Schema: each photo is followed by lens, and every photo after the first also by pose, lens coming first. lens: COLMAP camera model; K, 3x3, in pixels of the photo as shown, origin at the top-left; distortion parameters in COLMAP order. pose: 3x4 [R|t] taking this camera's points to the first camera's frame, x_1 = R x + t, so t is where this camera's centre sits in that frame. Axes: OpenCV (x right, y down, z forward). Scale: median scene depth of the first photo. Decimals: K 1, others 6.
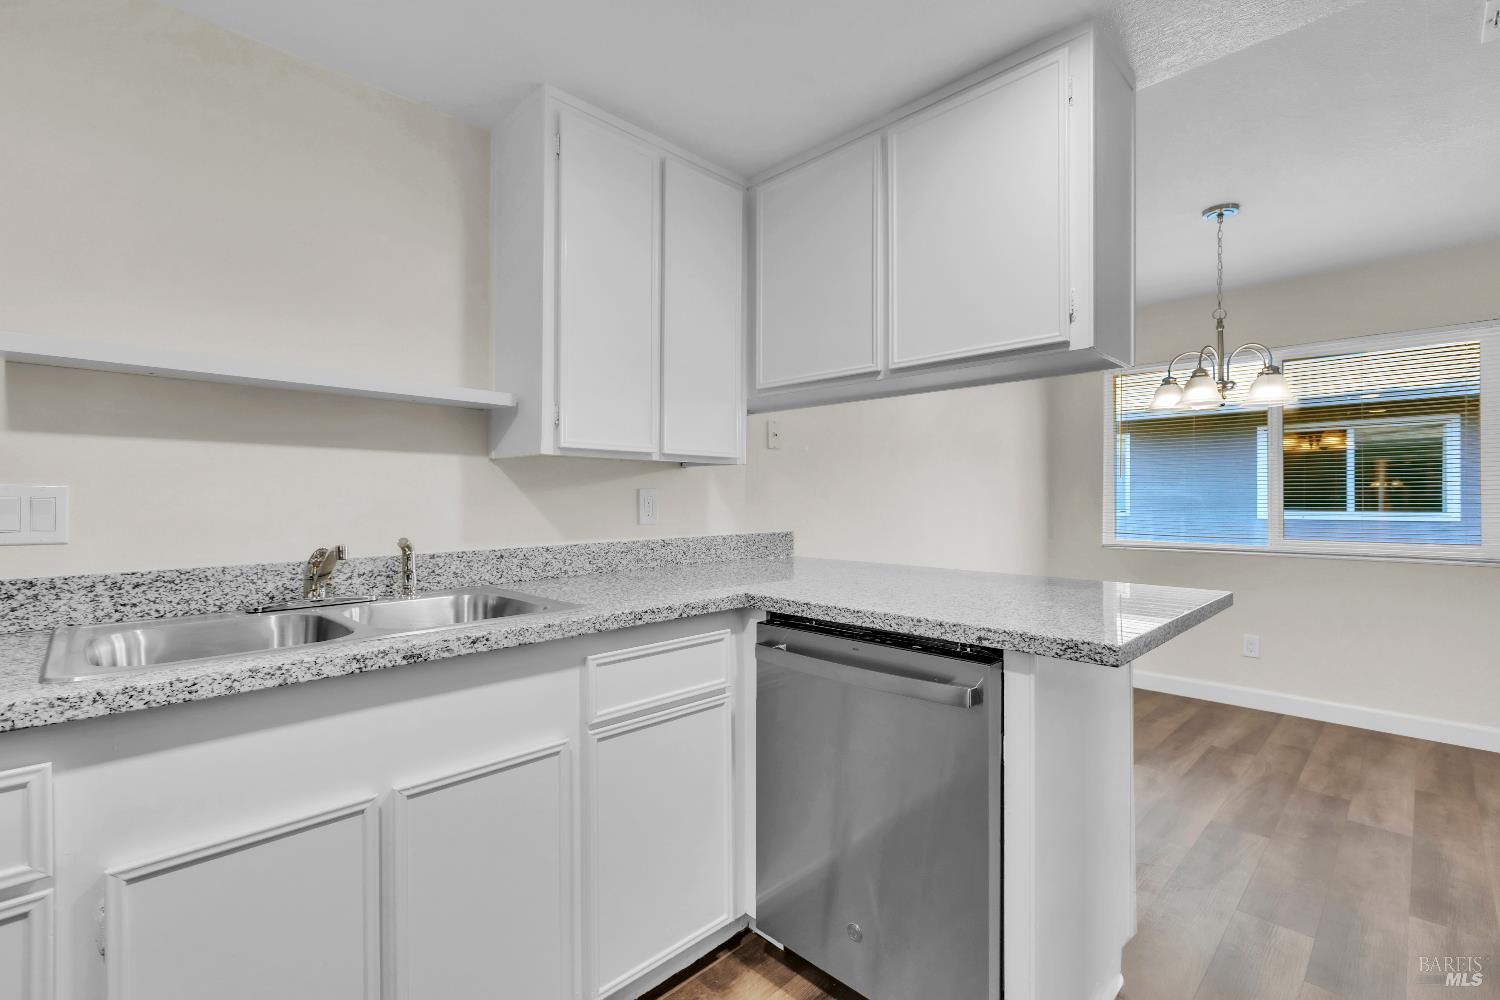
lens RADIAL K [[679.4, 0, 746.4], [0, 679.4, 503.3], [0, 0, 1]] dist [0.000136, -0.000988]
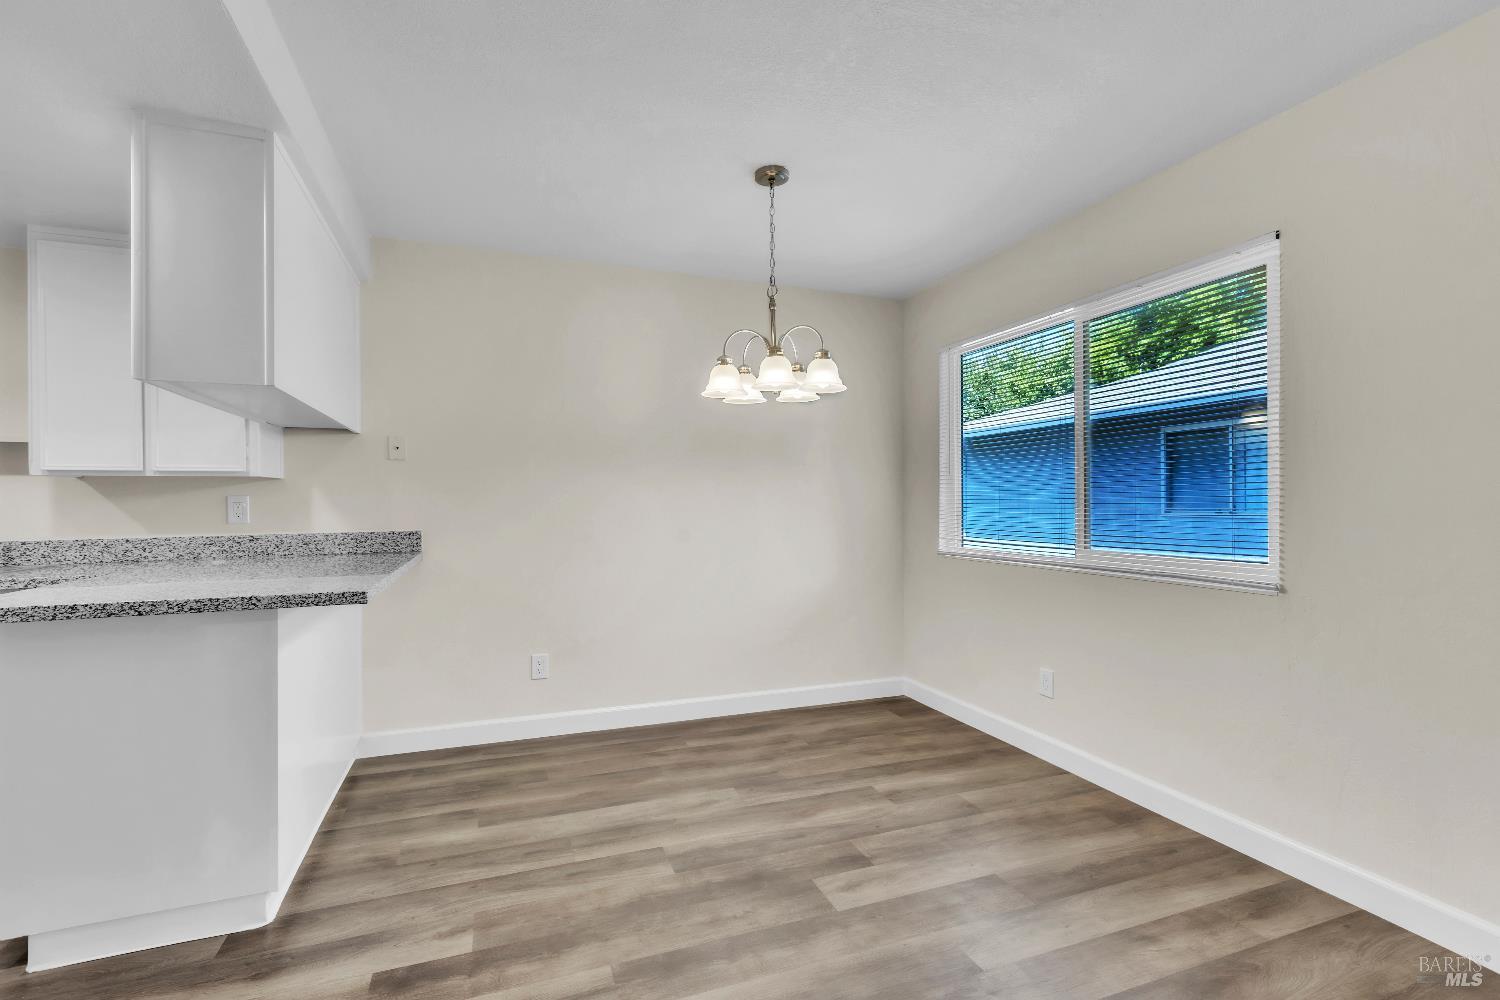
lens RADIAL K [[679.4, 0, 744.5], [0, 679.4, 501.1], [0, 0, 1]] dist [0.000136, -0.000988]
pose [[0.914750, -0.001338, -0.404019, 1.205529], [0.001779, 0.999998, 0.000716, -0.010515], [0.404017, -0.001374, 0.914750, 0.194881]]
